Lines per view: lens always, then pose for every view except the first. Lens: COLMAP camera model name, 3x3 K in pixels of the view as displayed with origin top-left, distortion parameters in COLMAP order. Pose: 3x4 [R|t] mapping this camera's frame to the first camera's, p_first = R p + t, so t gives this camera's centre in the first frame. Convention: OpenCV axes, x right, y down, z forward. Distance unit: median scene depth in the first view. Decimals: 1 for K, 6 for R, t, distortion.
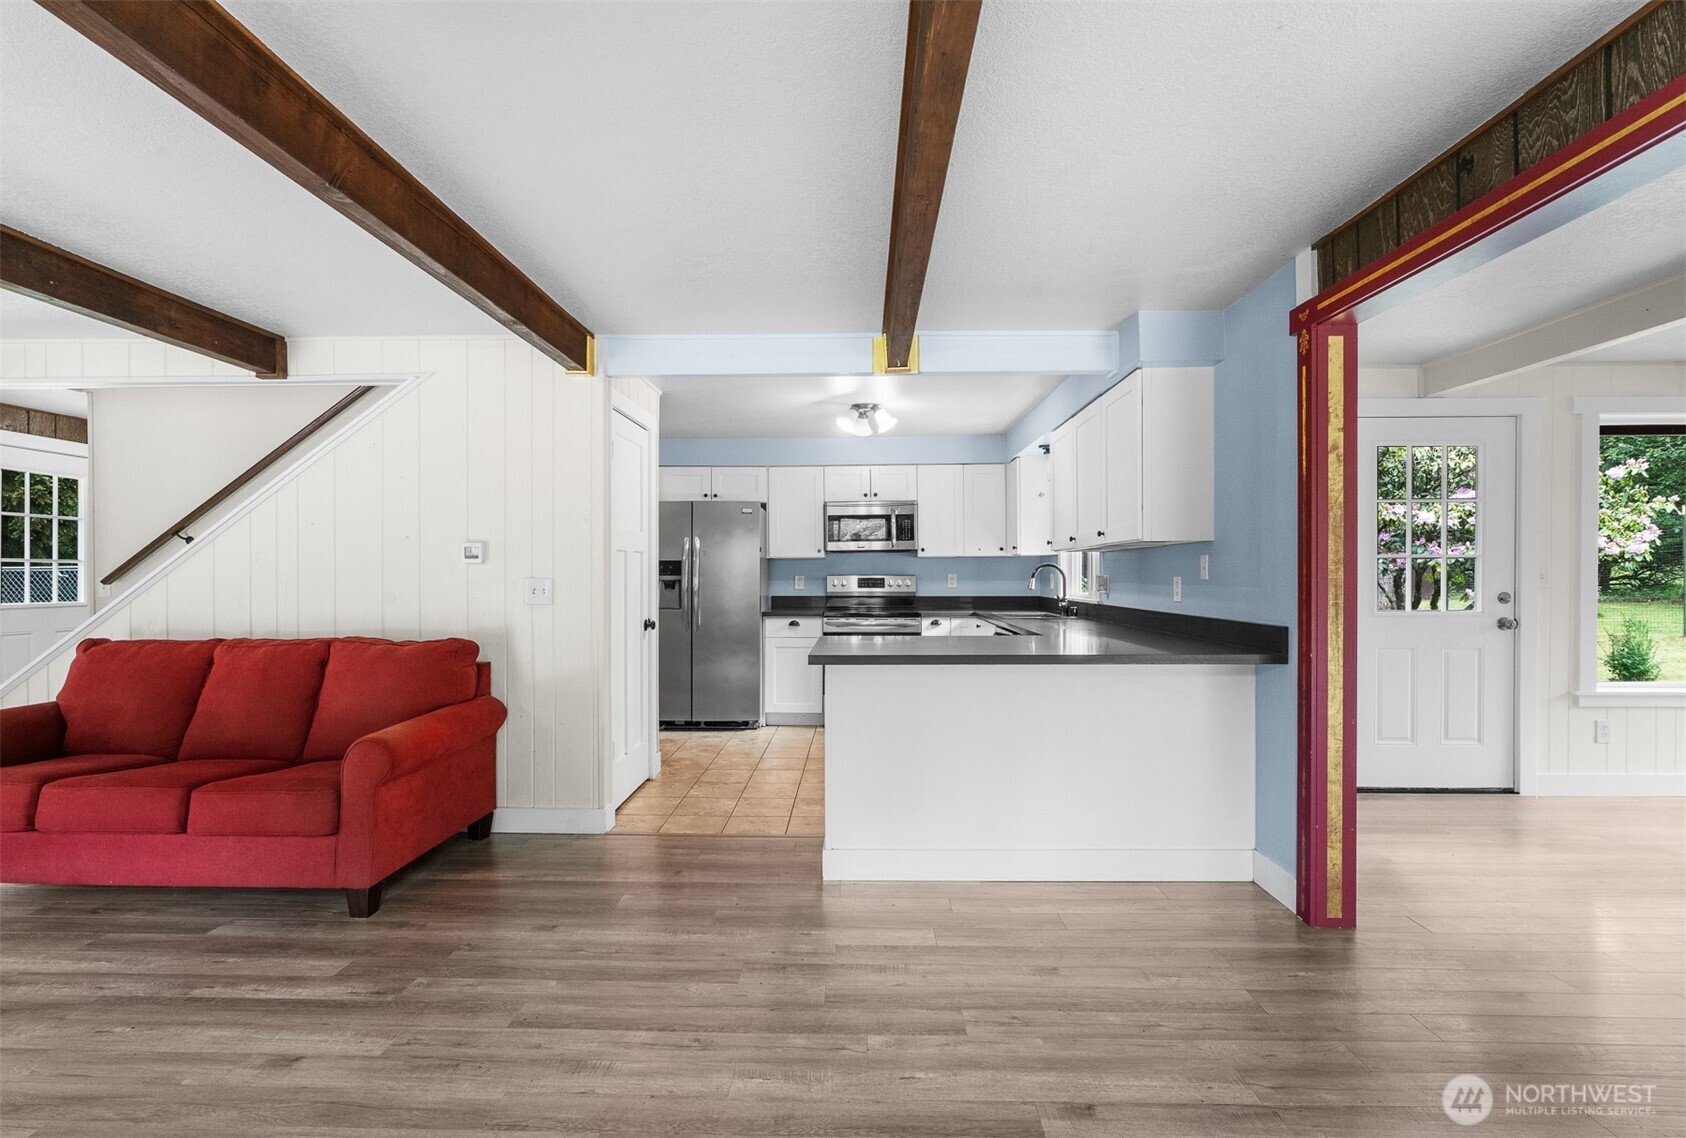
lens RADIAL K [[780.3, 0, 841.8], [0, 780.3, 573.7], [0, 0, 1]] dist [-0.001206, -0.000066]
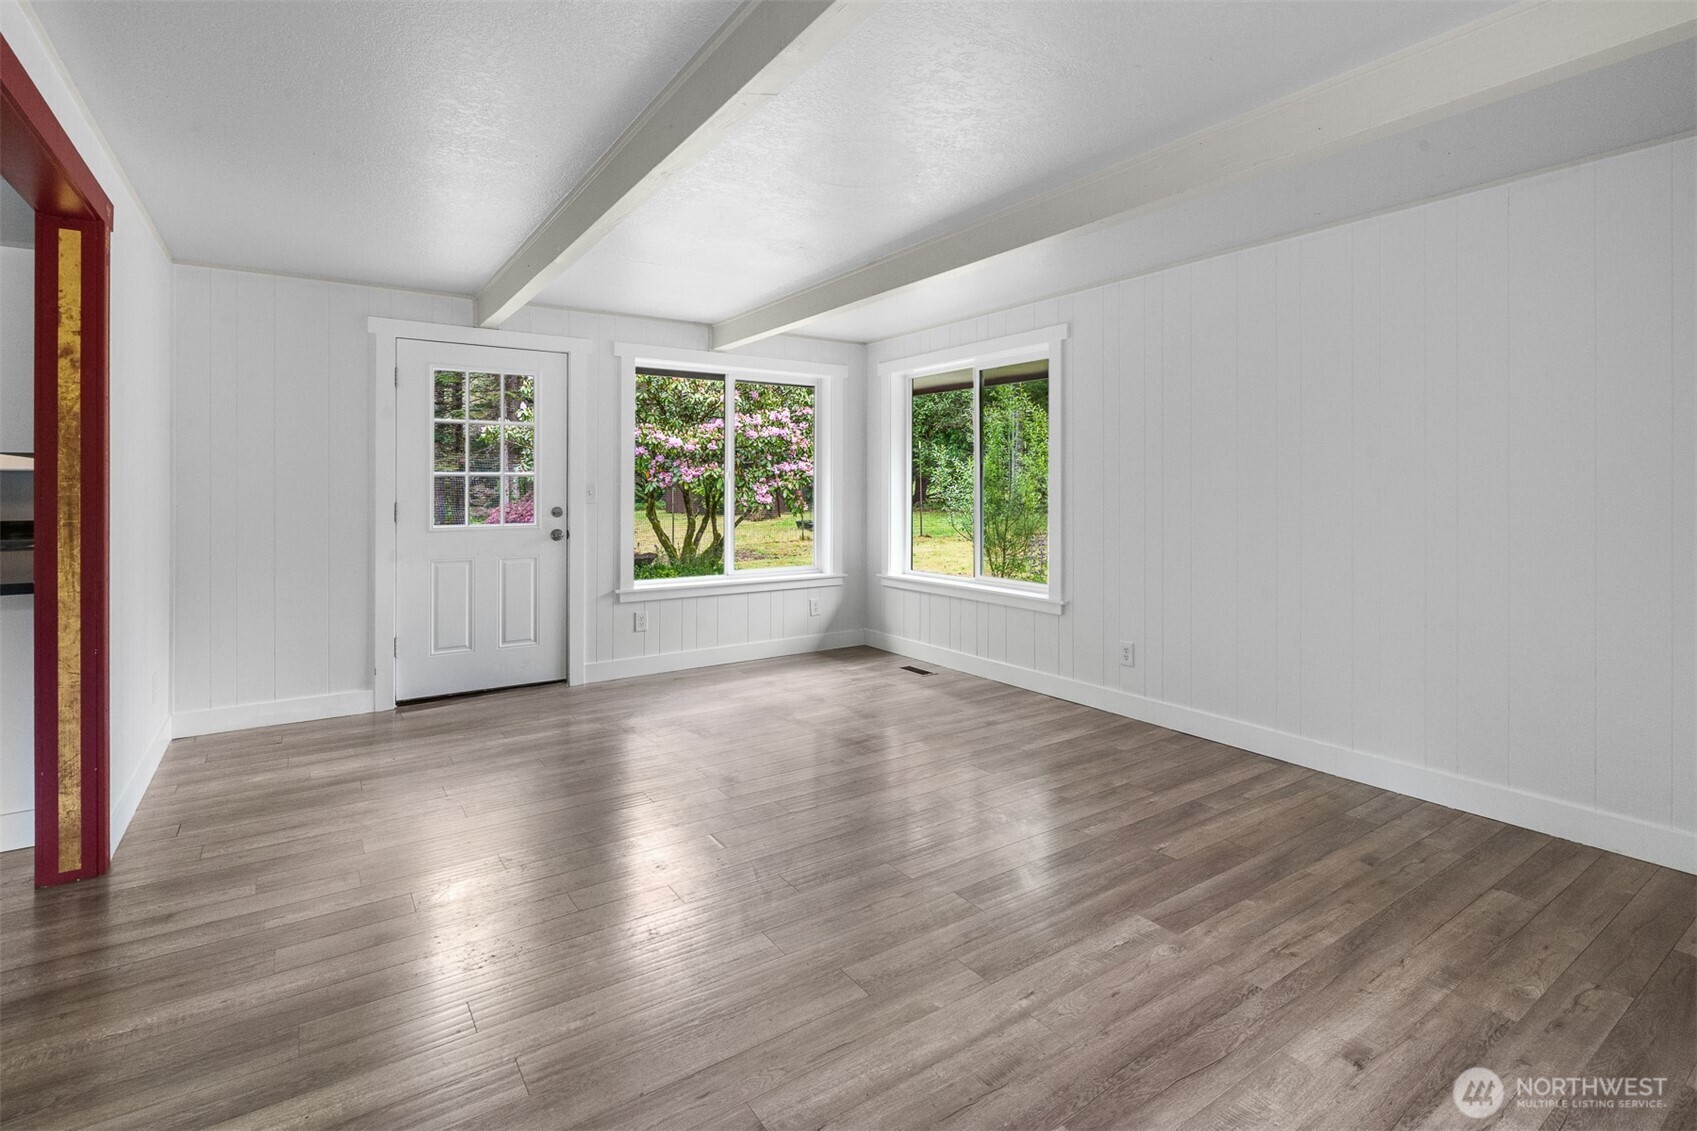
lens RADIAL K [[785.4, 0, 816.6], [0, 785.4, 485.3], [0, 0, 1]] dist [-0.001206, -0.000066]
pose [[0.821585, 0.002272, 0.570082, 0.824946], [0.002328, 0.999970, -0.007340, 0.002456], [-0.570082, 0.007357, 0.821555, -0.245778]]
